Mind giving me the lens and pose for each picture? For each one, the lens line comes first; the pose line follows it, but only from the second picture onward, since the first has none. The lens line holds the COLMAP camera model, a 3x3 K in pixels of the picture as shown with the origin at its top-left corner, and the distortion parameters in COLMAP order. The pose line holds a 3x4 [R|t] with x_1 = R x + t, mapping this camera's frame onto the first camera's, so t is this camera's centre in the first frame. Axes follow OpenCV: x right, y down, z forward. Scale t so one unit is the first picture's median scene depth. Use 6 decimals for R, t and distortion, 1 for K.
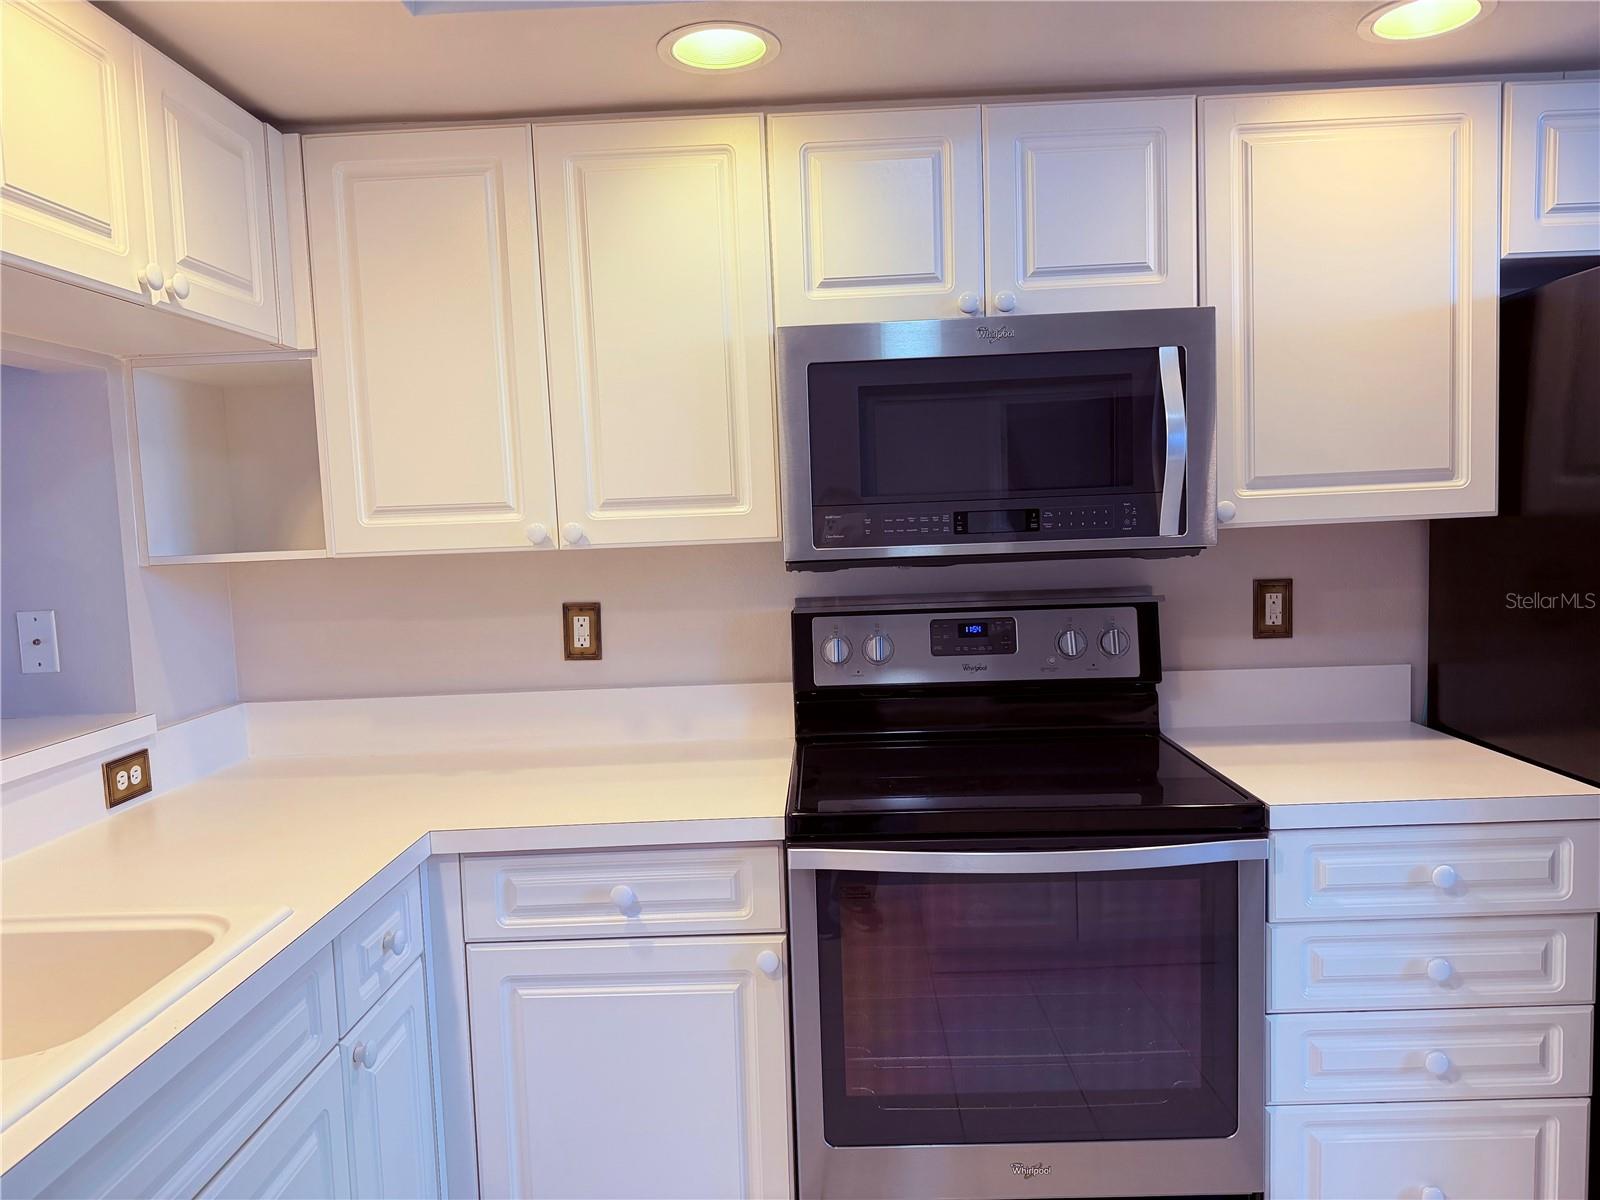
lens RADIAL K [[1110.9, 0, 806.4], [0, 1110.9, 619.2], [0, 0, 1]] dist [0.019431, -0.035879]
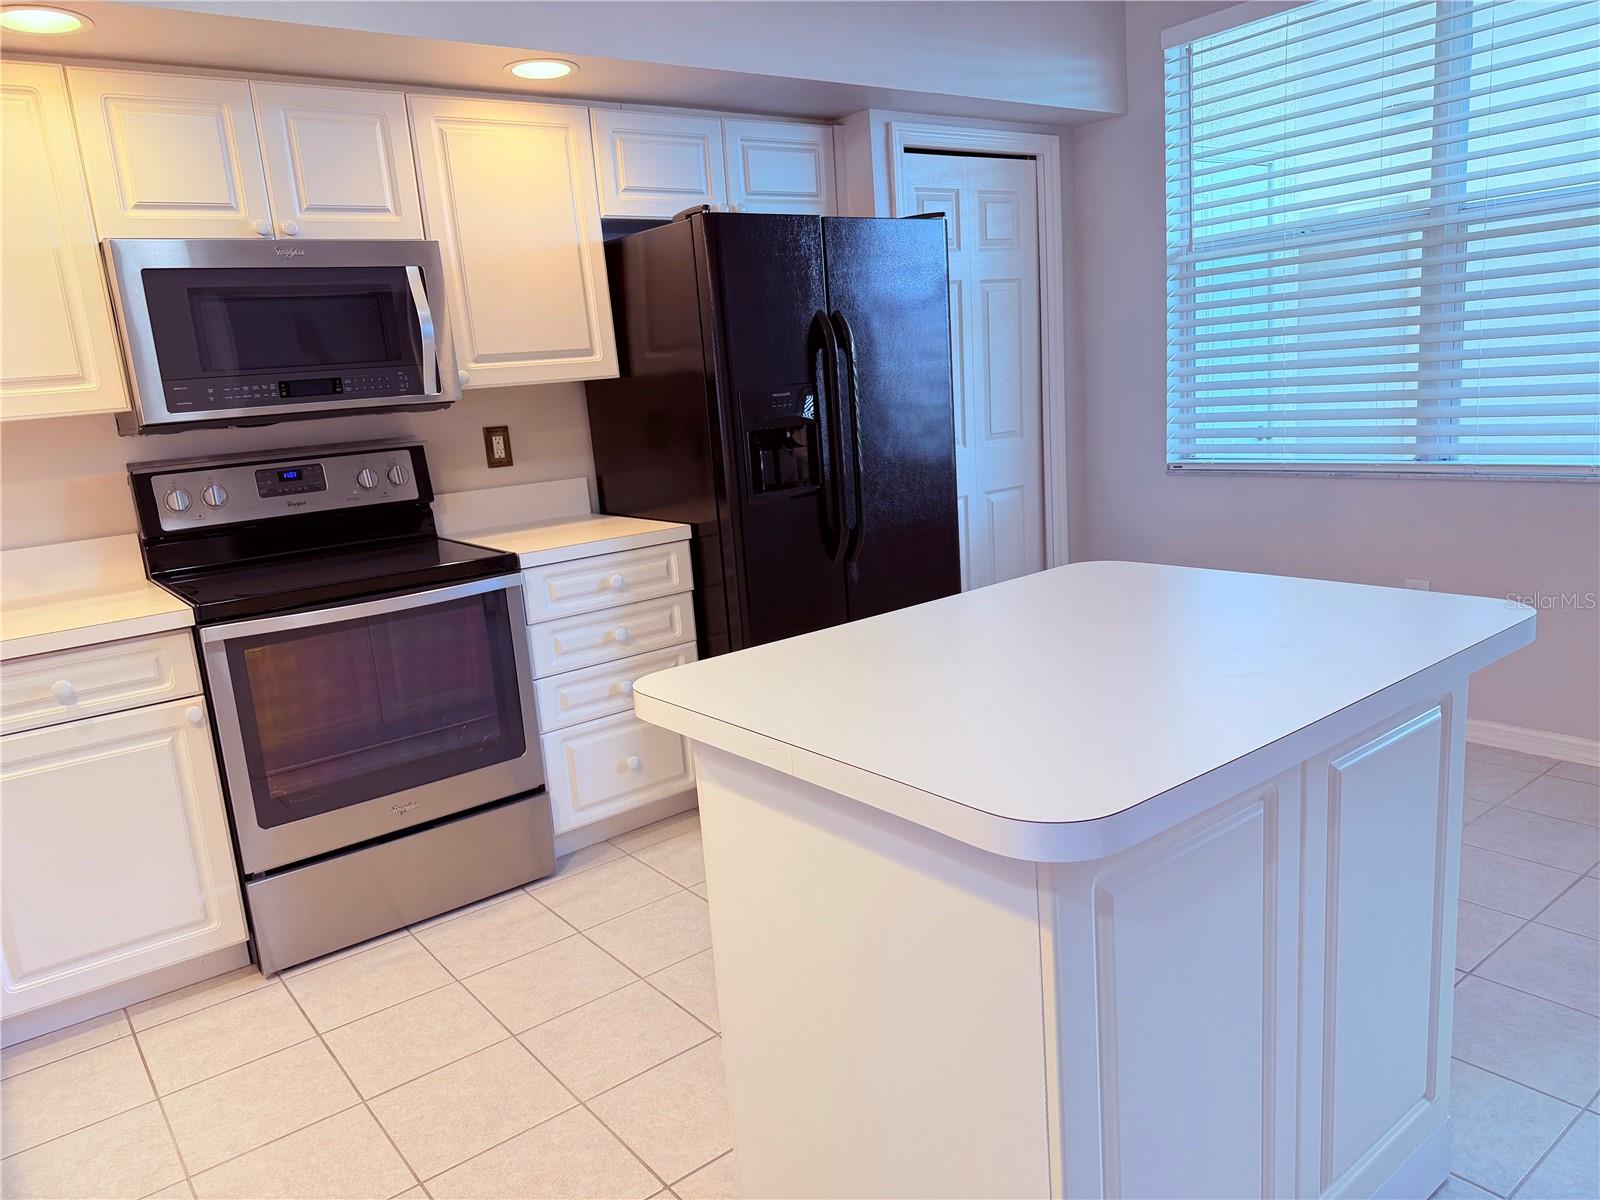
lens RADIAL K [[1110.9, 0, 806.4], [0, 1110.9, 619.2], [0, 0, 1]] dist [0.019431, -0.035879]
pose [[0.768888, -0.160213, 0.618986, -0.262854], [0.106555, 0.986667, 0.123020, 0.093603], [-0.630443, -0.028632, 0.775708, -0.497631]]
